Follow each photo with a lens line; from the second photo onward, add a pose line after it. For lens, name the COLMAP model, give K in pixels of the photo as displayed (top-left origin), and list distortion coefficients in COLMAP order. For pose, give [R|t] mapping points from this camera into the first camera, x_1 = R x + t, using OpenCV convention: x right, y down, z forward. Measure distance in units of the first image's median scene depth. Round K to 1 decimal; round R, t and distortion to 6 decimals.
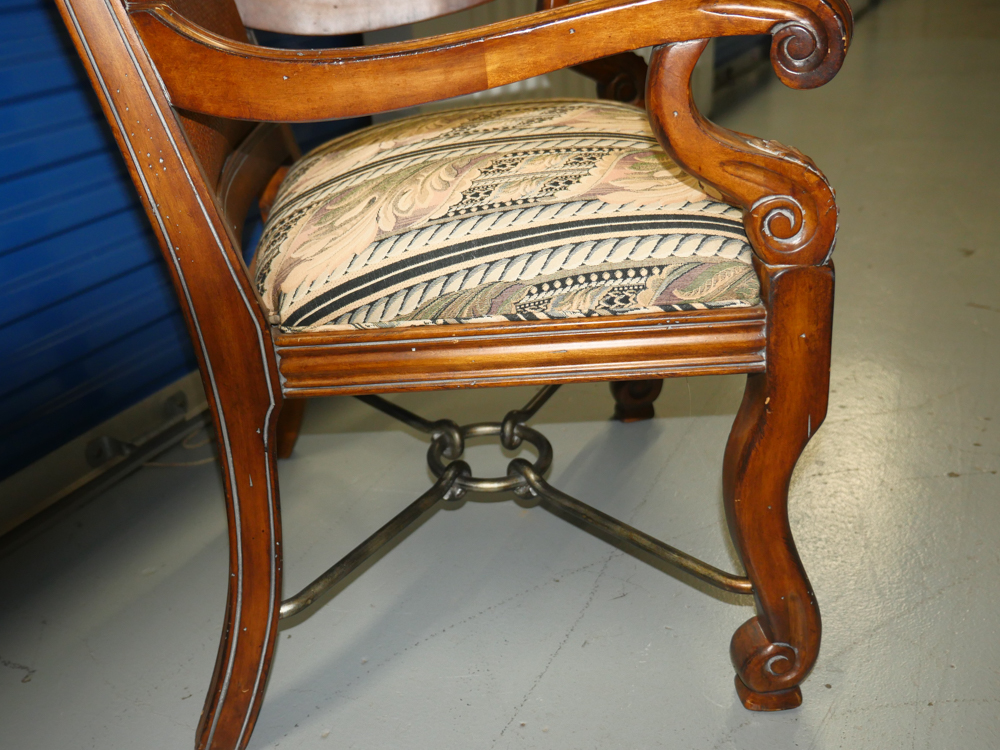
lens RADIAL K [[999.8, 0, 500.0], [0, 999.8, 375.0], [0, 0, 1]] dist [-0.004581, -0.004935]
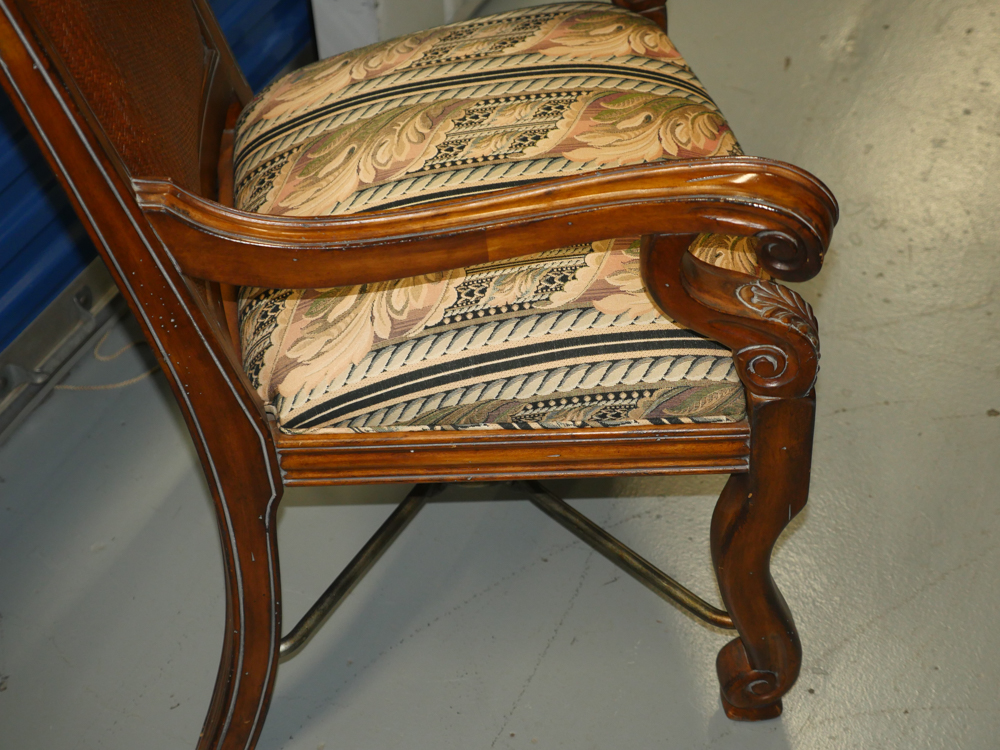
lens RADIAL K [[1669.4, 0, 500.0], [0, 1669.4, 375.0], [0, 0, 1]] dist [0.042259, 0.038784]
pose [[0.999276, -0.010407, 0.036598, -0.058564], [-0.001626, 0.949308, 0.314343, -0.647504], [-0.038014, -0.314175, 0.948604, -0.619038]]
